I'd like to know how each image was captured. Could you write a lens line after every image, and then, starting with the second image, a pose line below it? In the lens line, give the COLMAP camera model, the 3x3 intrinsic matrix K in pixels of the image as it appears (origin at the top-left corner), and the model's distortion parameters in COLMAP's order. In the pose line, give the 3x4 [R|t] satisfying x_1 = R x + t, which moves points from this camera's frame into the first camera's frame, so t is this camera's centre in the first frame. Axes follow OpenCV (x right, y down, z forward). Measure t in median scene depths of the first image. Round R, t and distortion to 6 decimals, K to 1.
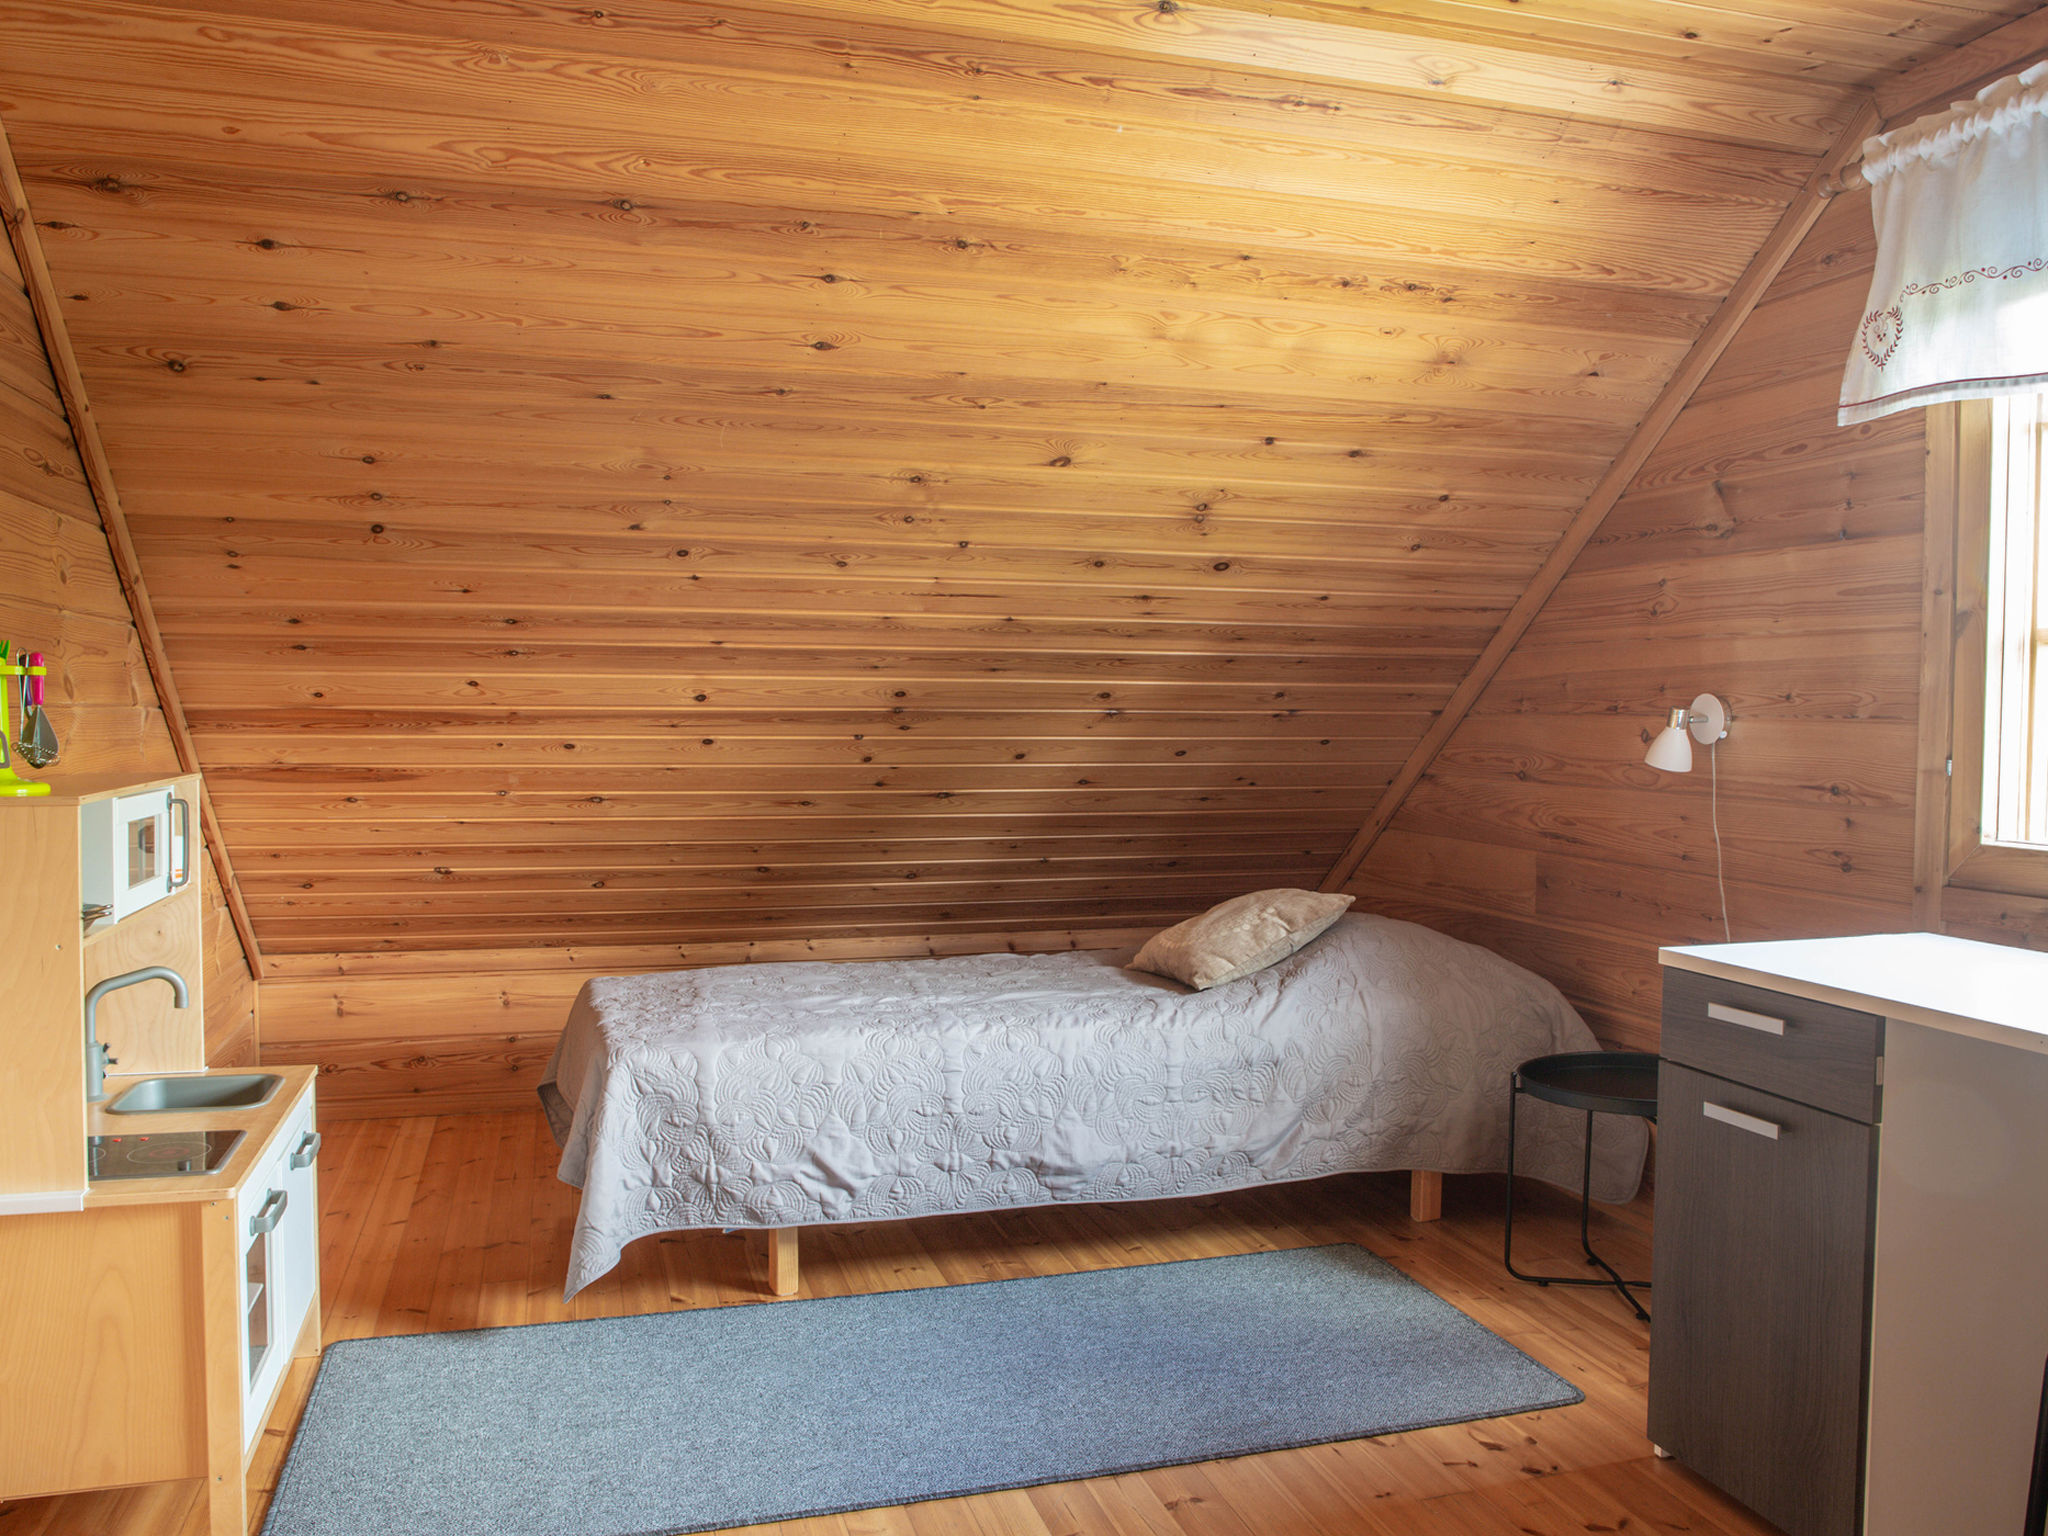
lens RADIAL K [[1588.0, 0, 1019.5], [0, 1588.0, 772.0], [0, 0, 1]] dist [-0.110006, 0.086454]
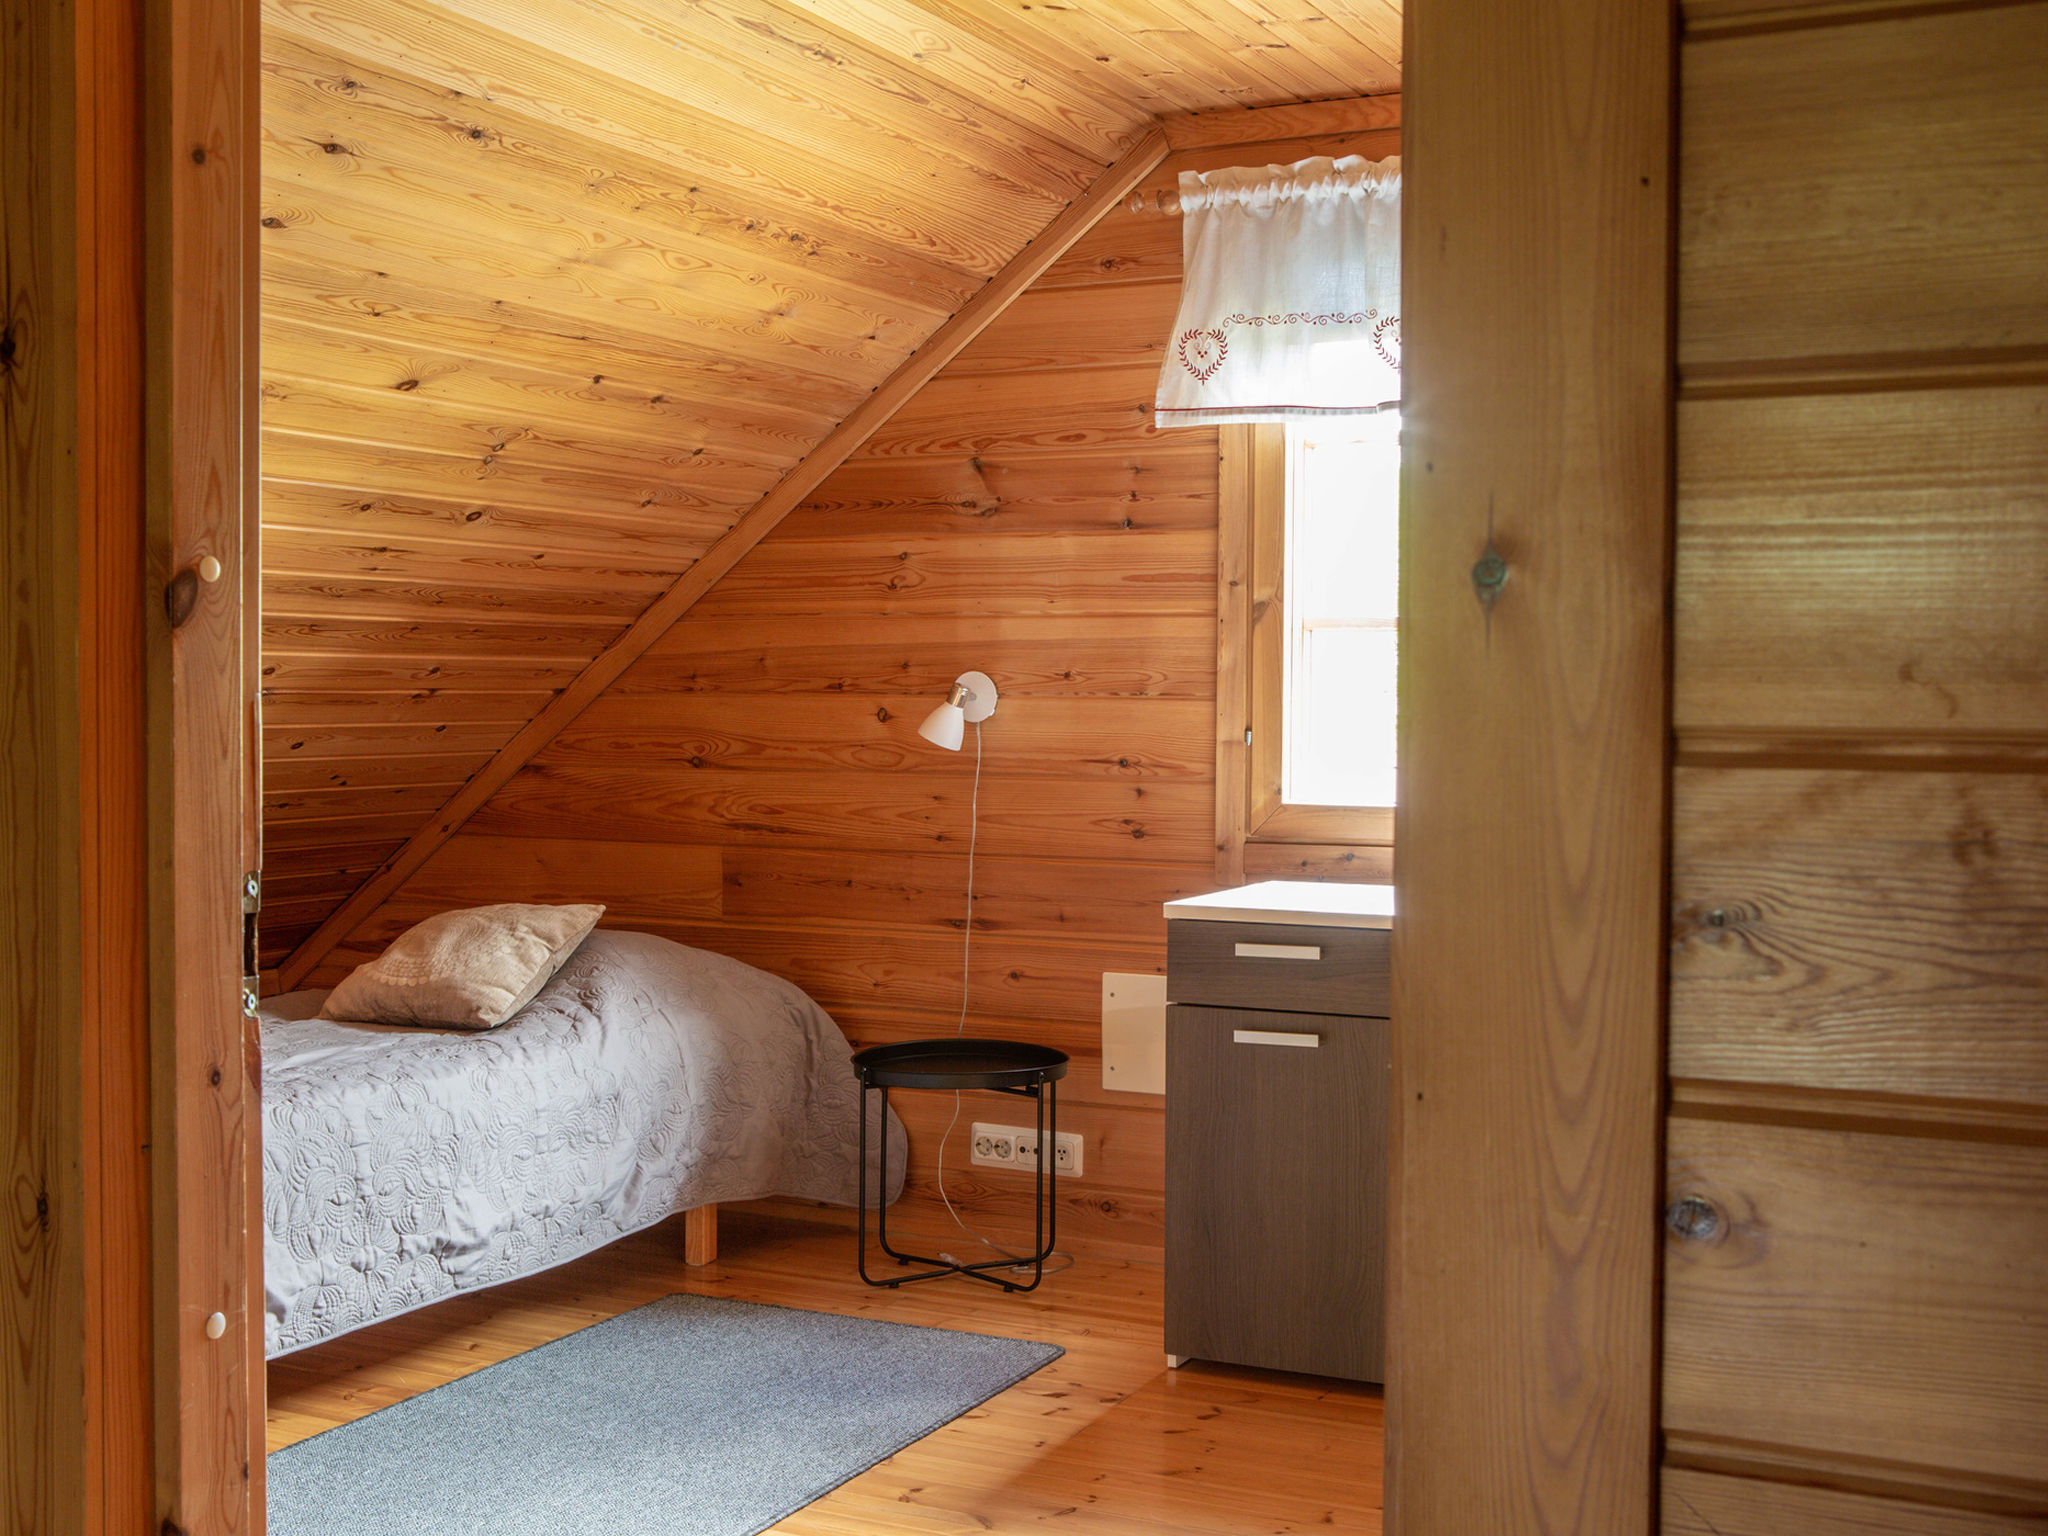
lens RADIAL K [[2459.3, 0, 954.0], [0, 2459.3, 766.2], [0, 0, 1]] dist [-0.078214, 0.167521]
pose [[0.677987, -0.024902, 0.734652, -0.731664], [0.028996, 0.999554, 0.007122, -0.001232], [-0.734502, 0.016474, 0.678407, -0.057423]]
